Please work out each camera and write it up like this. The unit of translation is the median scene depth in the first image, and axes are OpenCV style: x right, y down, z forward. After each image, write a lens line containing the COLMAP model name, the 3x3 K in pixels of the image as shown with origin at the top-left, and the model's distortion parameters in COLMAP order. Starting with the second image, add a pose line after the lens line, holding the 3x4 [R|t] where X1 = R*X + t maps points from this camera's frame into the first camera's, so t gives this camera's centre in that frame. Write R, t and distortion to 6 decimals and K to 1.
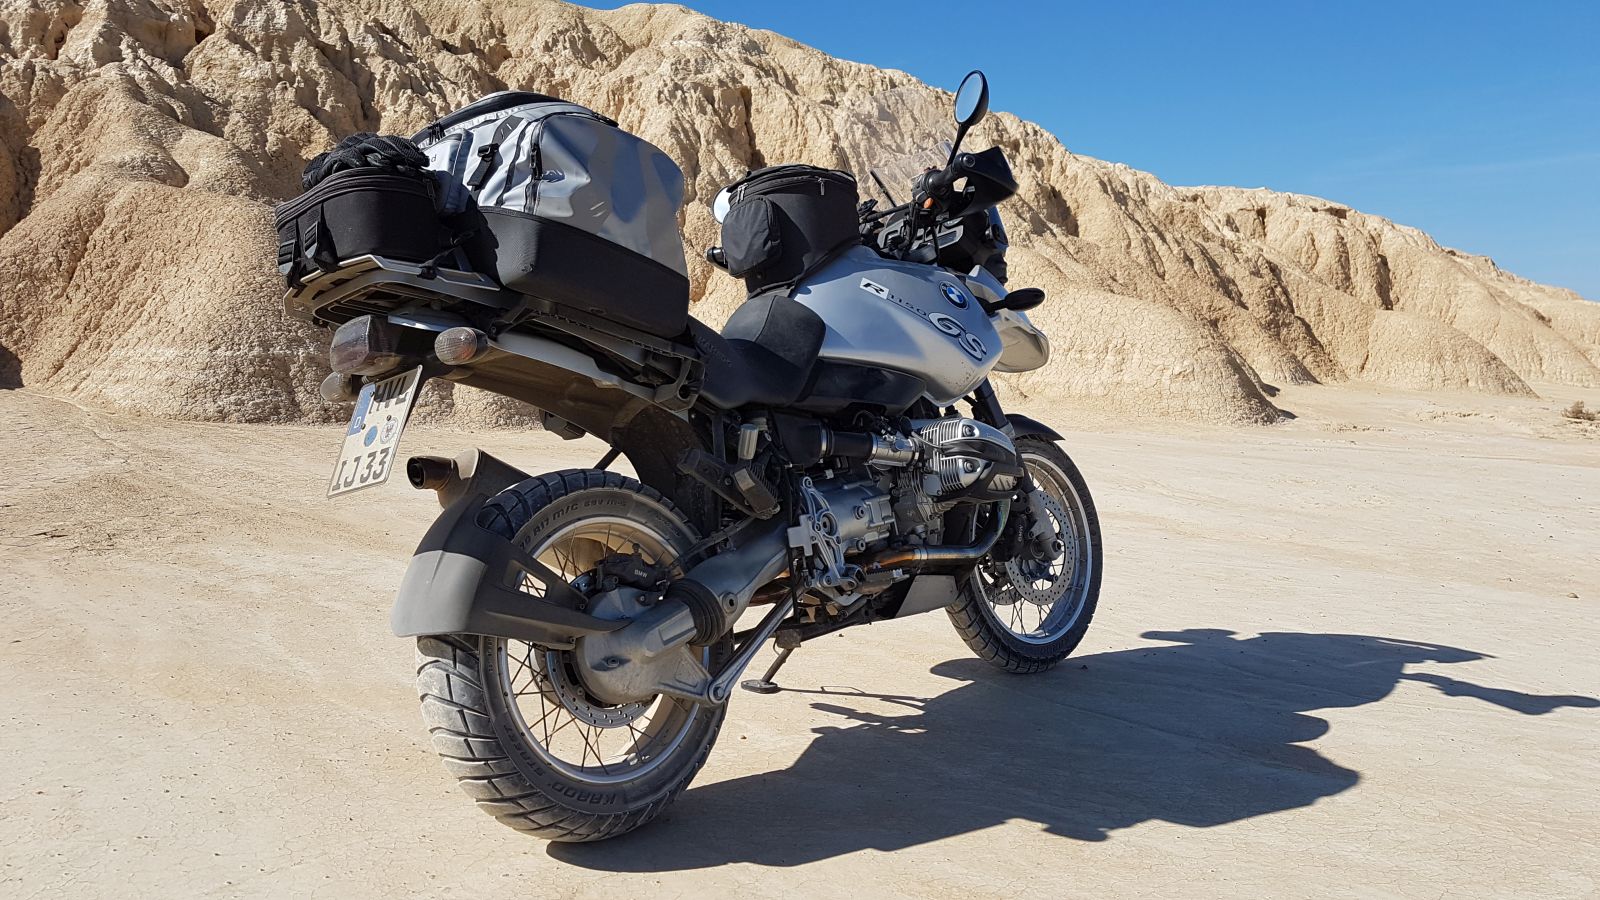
lens RADIAL K [[1143.6, 0, 796.0], [0, 1143.6, 483.4], [0, 0, 1]] dist [0.088673, -0.192510]
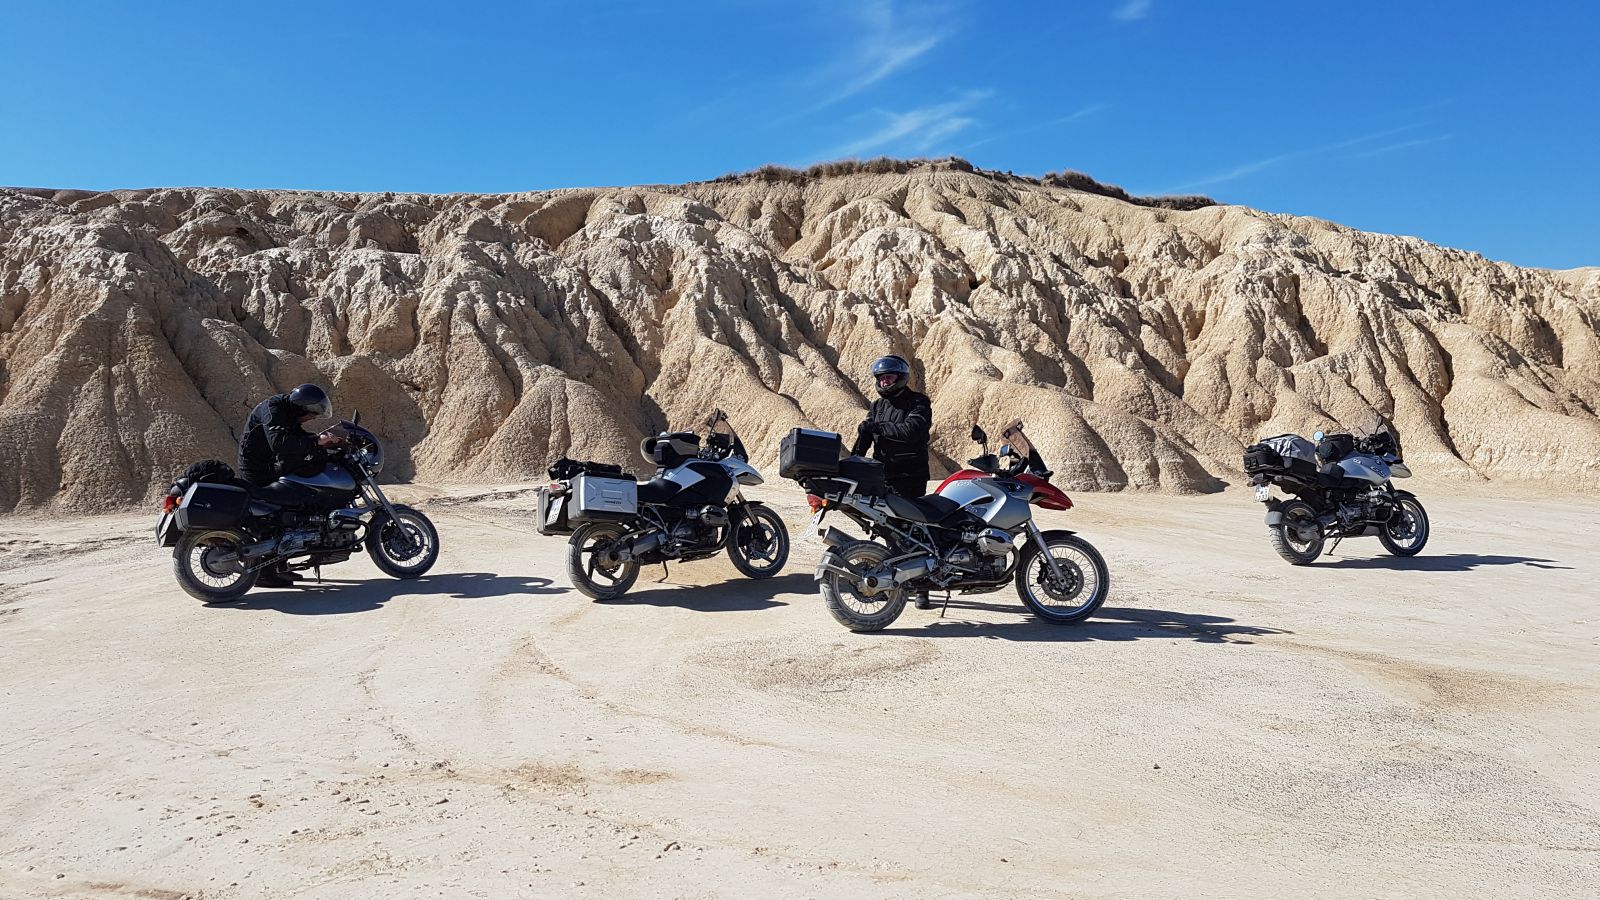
lens RADIAL K [[1143.6, 0, 796.0], [0, 1143.6, 483.4], [0, 0, 1]] dist [0.088673, -0.192510]
pose [[0.908417, -0.000524, -0.418064, -0.006543], [-0.027395, 0.997775, -0.060779, 0.046188], [0.417166, 0.066666, 0.906382, -0.737412]]
